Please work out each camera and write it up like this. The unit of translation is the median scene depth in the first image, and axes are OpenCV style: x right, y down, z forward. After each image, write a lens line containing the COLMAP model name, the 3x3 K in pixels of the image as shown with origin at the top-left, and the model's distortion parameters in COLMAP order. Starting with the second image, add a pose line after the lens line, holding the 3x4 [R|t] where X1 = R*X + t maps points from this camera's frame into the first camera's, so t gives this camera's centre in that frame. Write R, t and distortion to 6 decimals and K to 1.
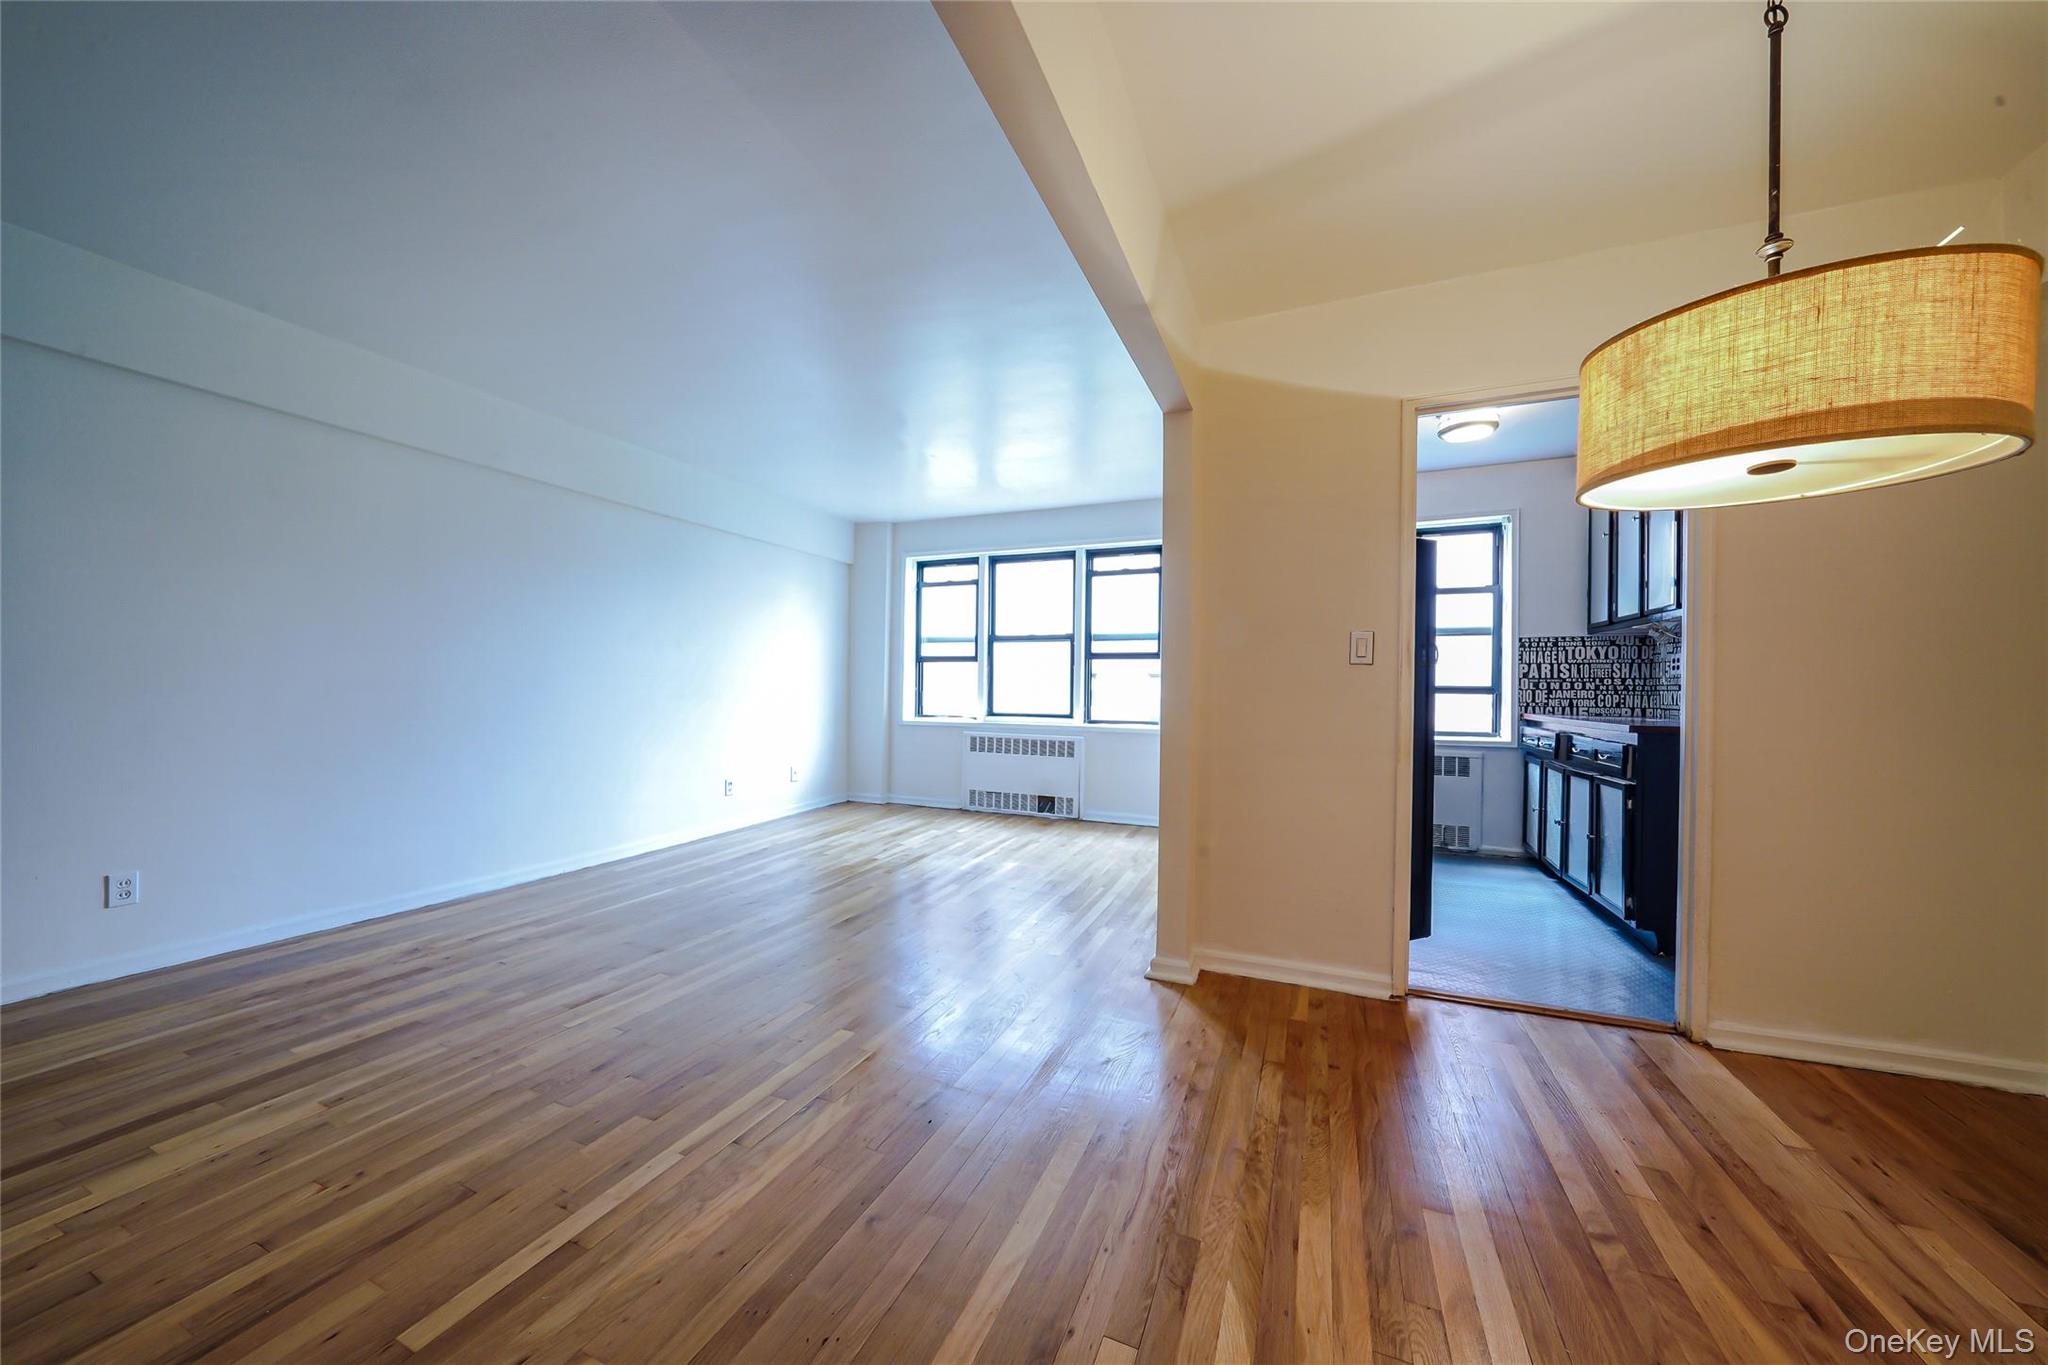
lens RADIAL K [[705.5, 0, 1012.6], [0, 705.5, 688.0], [0, 0, 1]] dist [-0.004336, 0.000243]
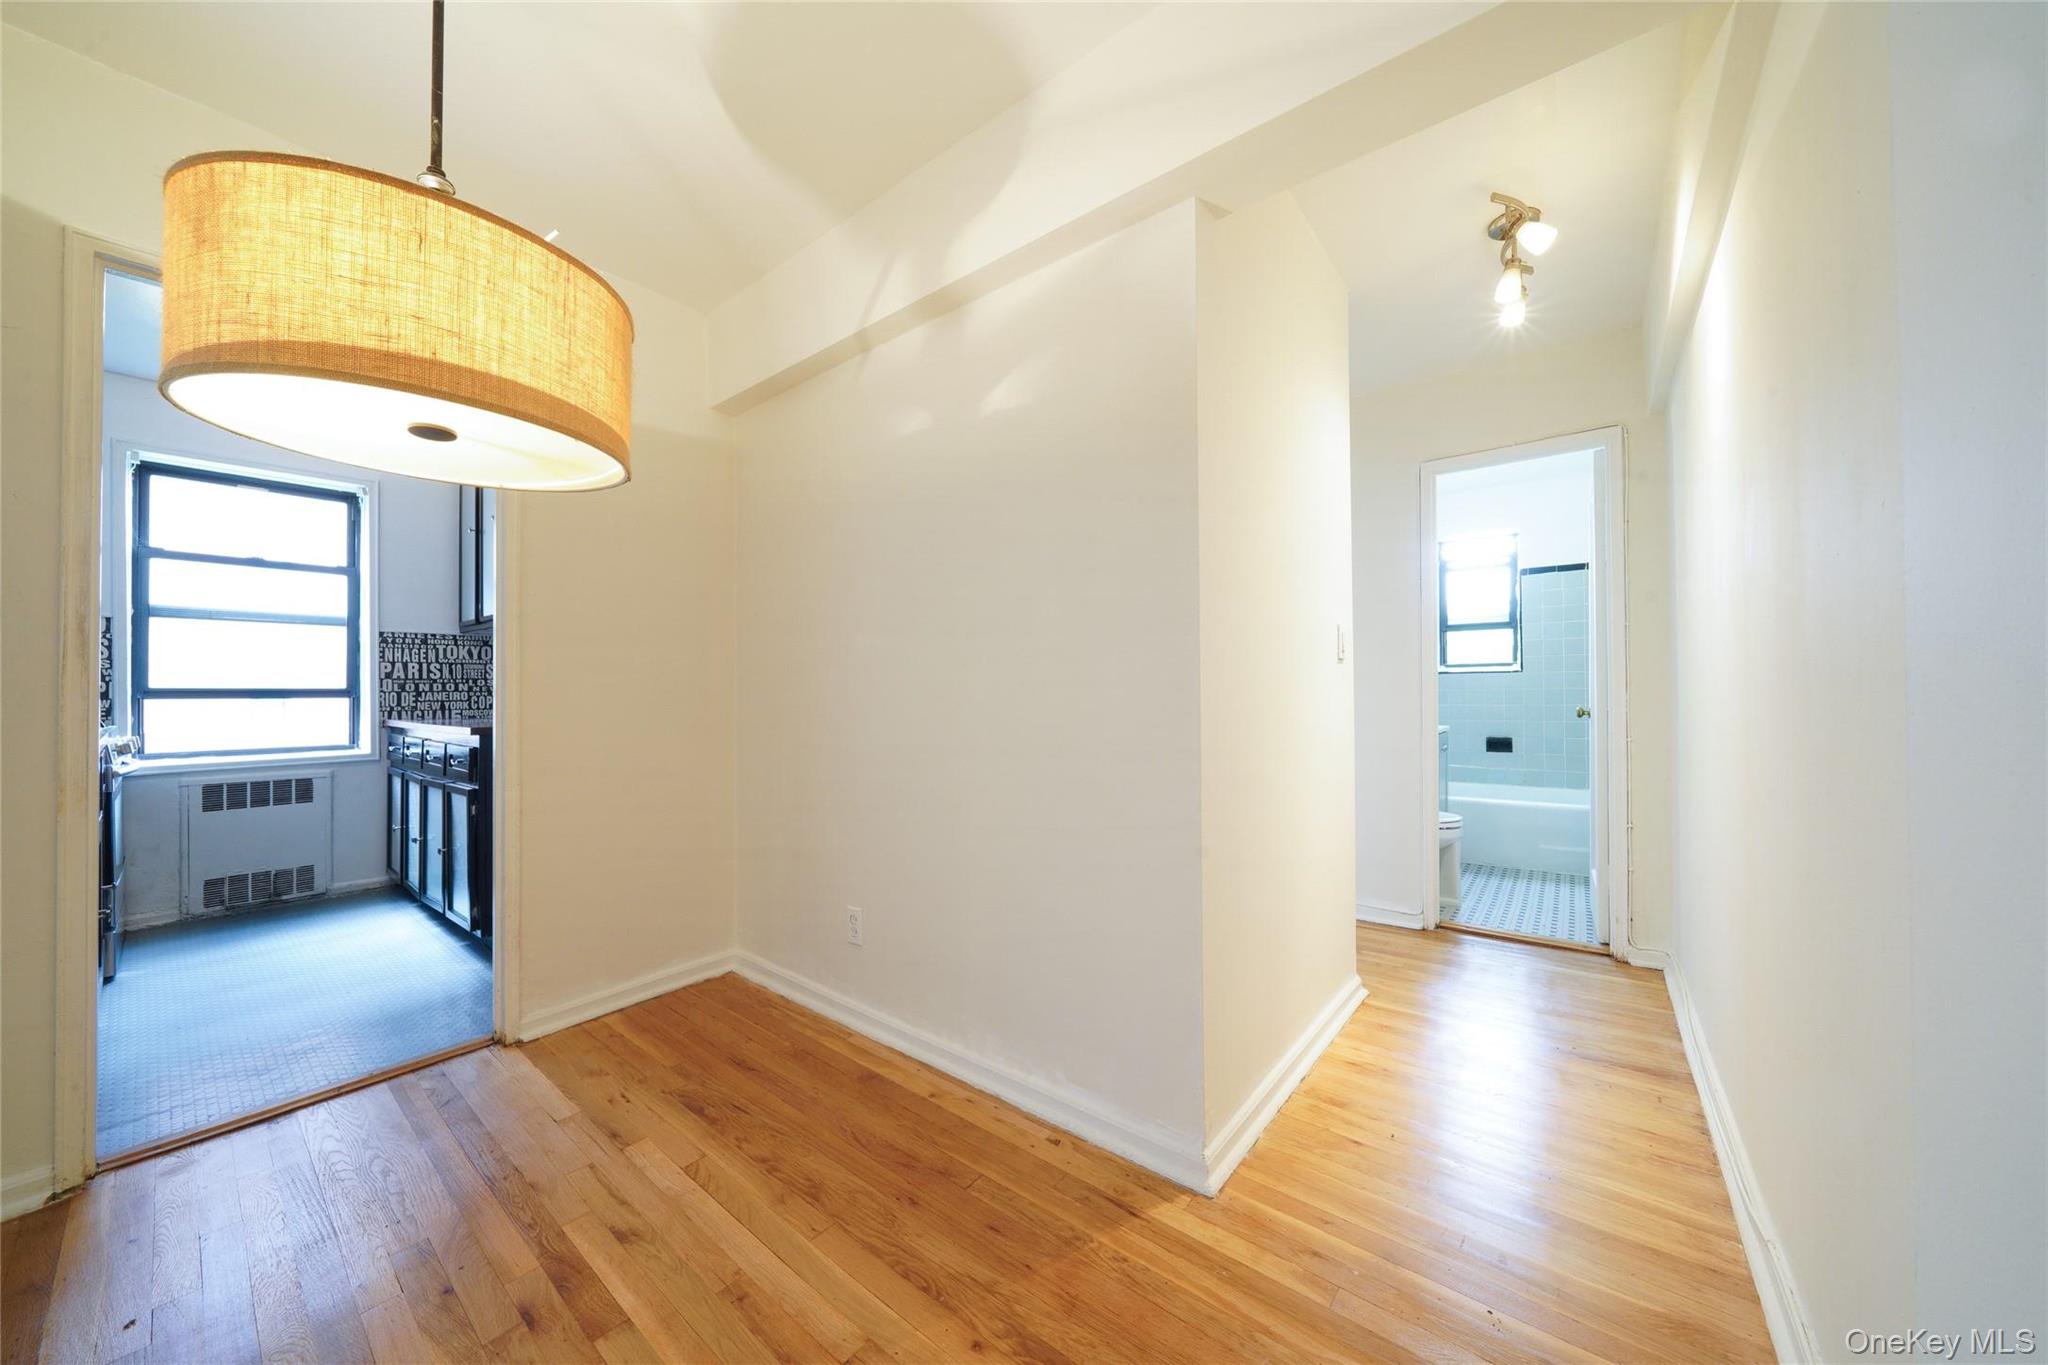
lens RADIAL K [[705.5, 0, 1012.6], [0, 705.5, 688.0], [0, 0, 1]] dist [-0.004336, 0.000243]
pose [[0.281826, -0.006758, 0.959442, 0.163892], [0.010176, 0.999940, 0.004055, 0.002632], [-0.959412, 0.008621, 0.281877, 0.024028]]
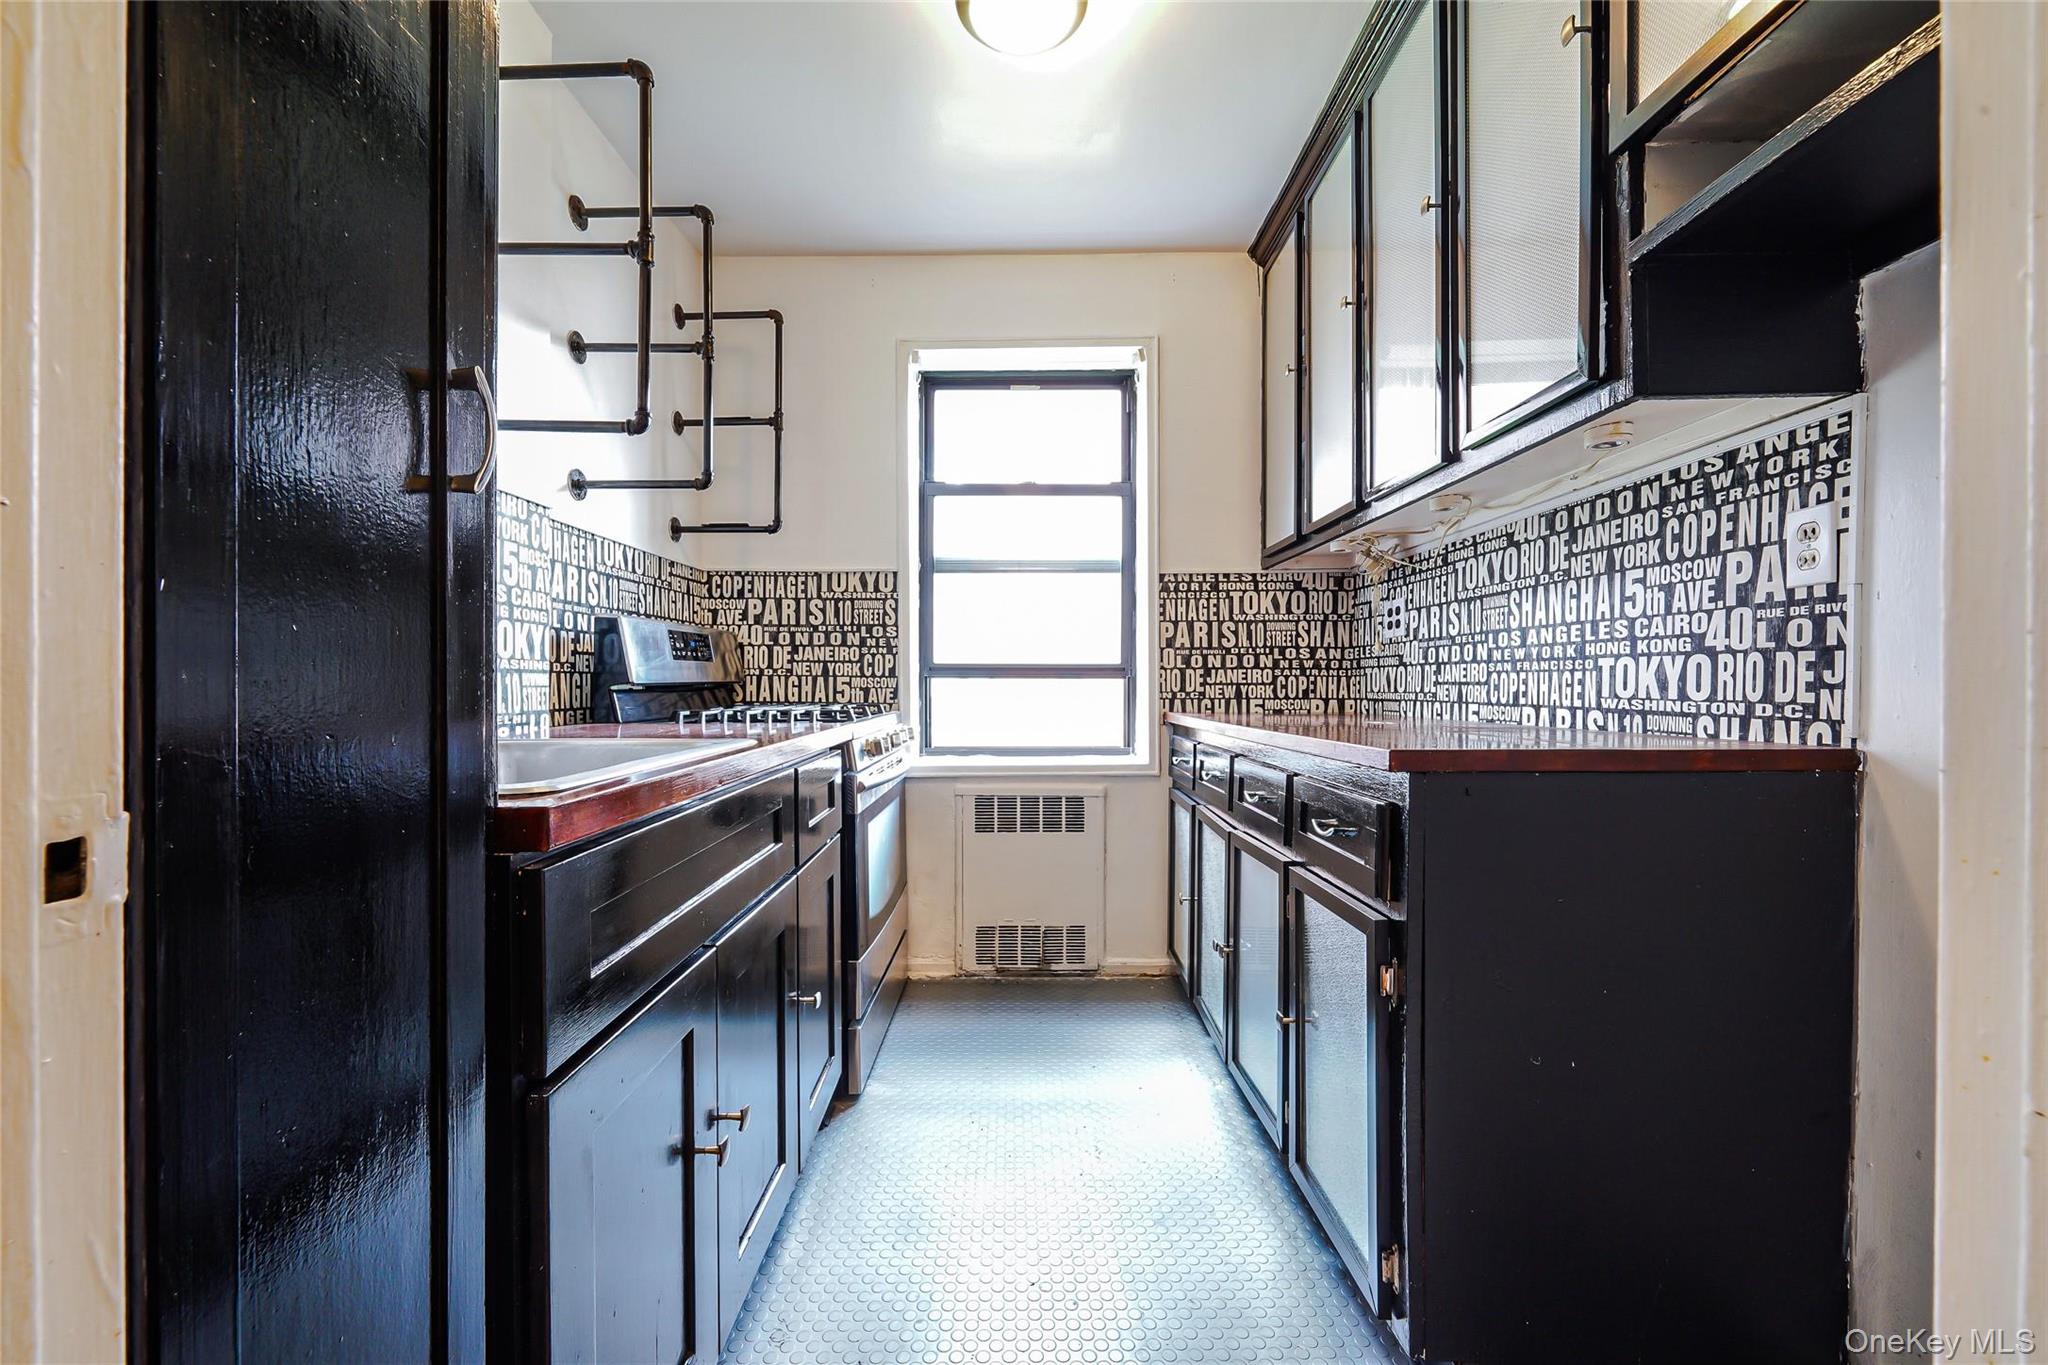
lens RADIAL K [[770.2, 0, 1016.1], [0, 770.2, 689.0], [0, 0, 1]] dist [-0.000205, -0.000003]
pose [[0.922690, -0.009953, 0.385414, 0.560418], [0.009488, 0.999950, 0.003108, 0.021966], [-0.385426, 0.000789, 0.922738, 0.714596]]
